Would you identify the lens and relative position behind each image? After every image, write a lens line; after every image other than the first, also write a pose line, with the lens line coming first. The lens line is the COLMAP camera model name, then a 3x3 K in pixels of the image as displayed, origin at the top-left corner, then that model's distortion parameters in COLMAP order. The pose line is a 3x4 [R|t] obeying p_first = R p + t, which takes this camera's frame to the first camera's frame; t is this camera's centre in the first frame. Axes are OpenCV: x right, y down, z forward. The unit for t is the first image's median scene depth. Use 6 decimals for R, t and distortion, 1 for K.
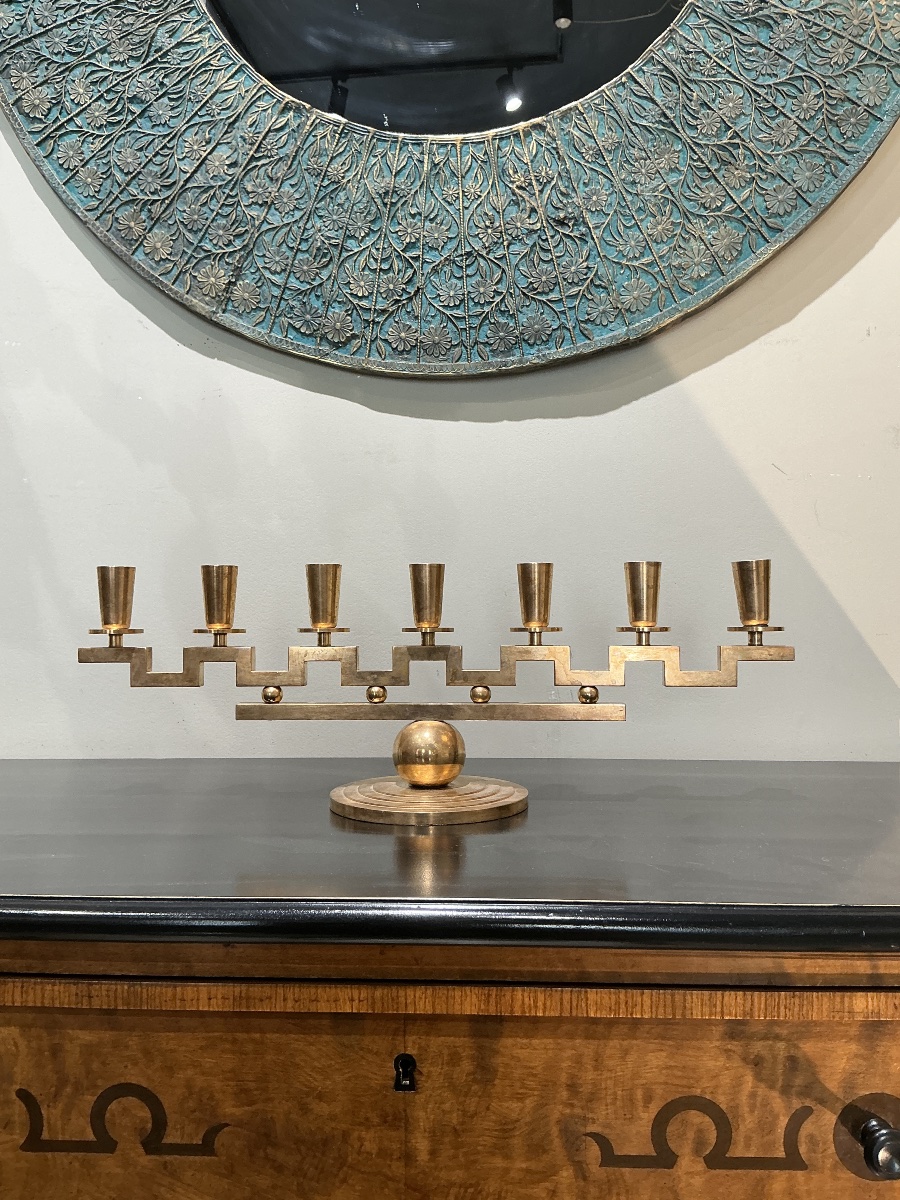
lens RADIAL K [[1010.2, 0, 450.0], [0, 1010.2, 600.0], [0, 0, 1]] dist [0.113419, -0.241959]
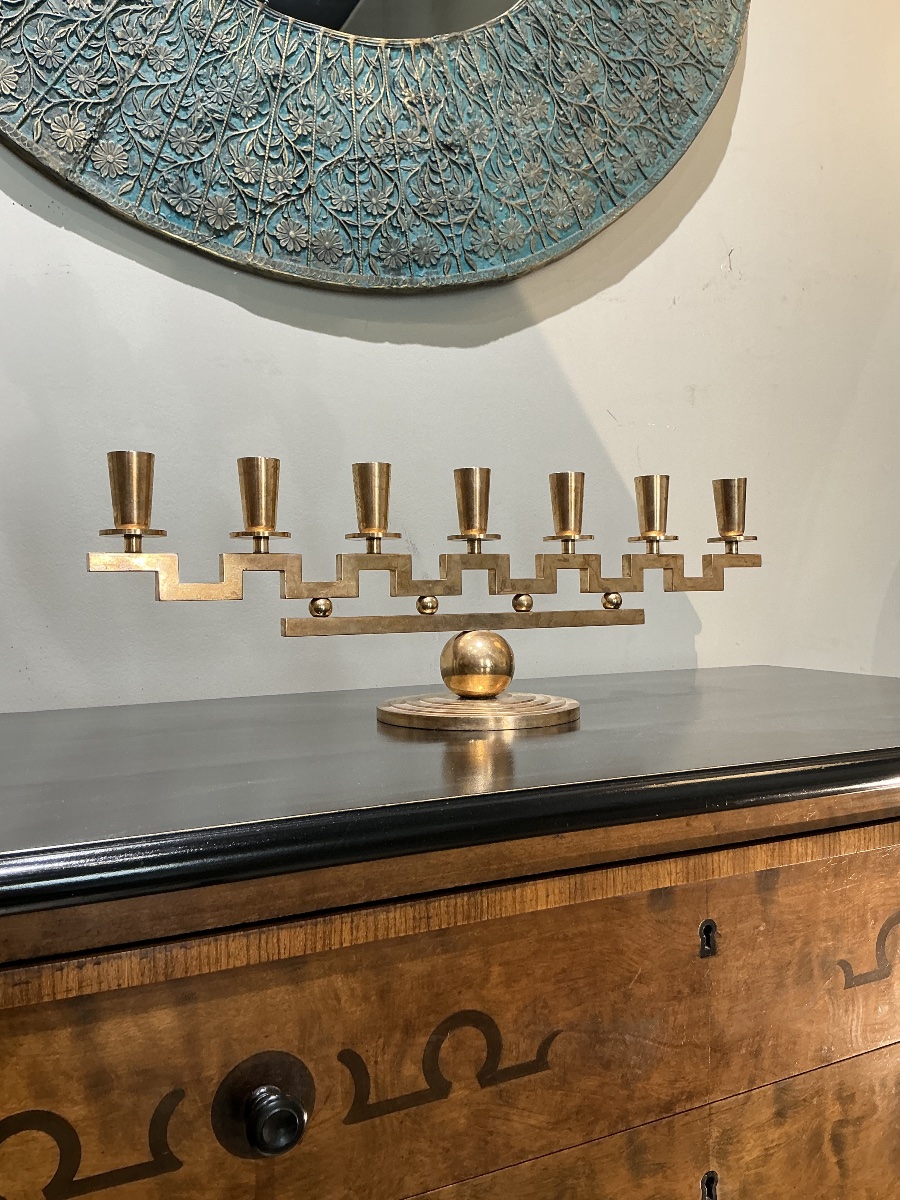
lens RADIAL K [[1010.2, 0, 450.0], [0, 1010.2, 600.0], [0, 0, 1]] dist [0.113419, -0.241959]
pose [[0.870293, -0.009207, 0.492448, -0.382188], [0.006025, 0.999949, 0.008049, 0.063191], [-0.492497, -0.004038, 0.870305, 0.127736]]
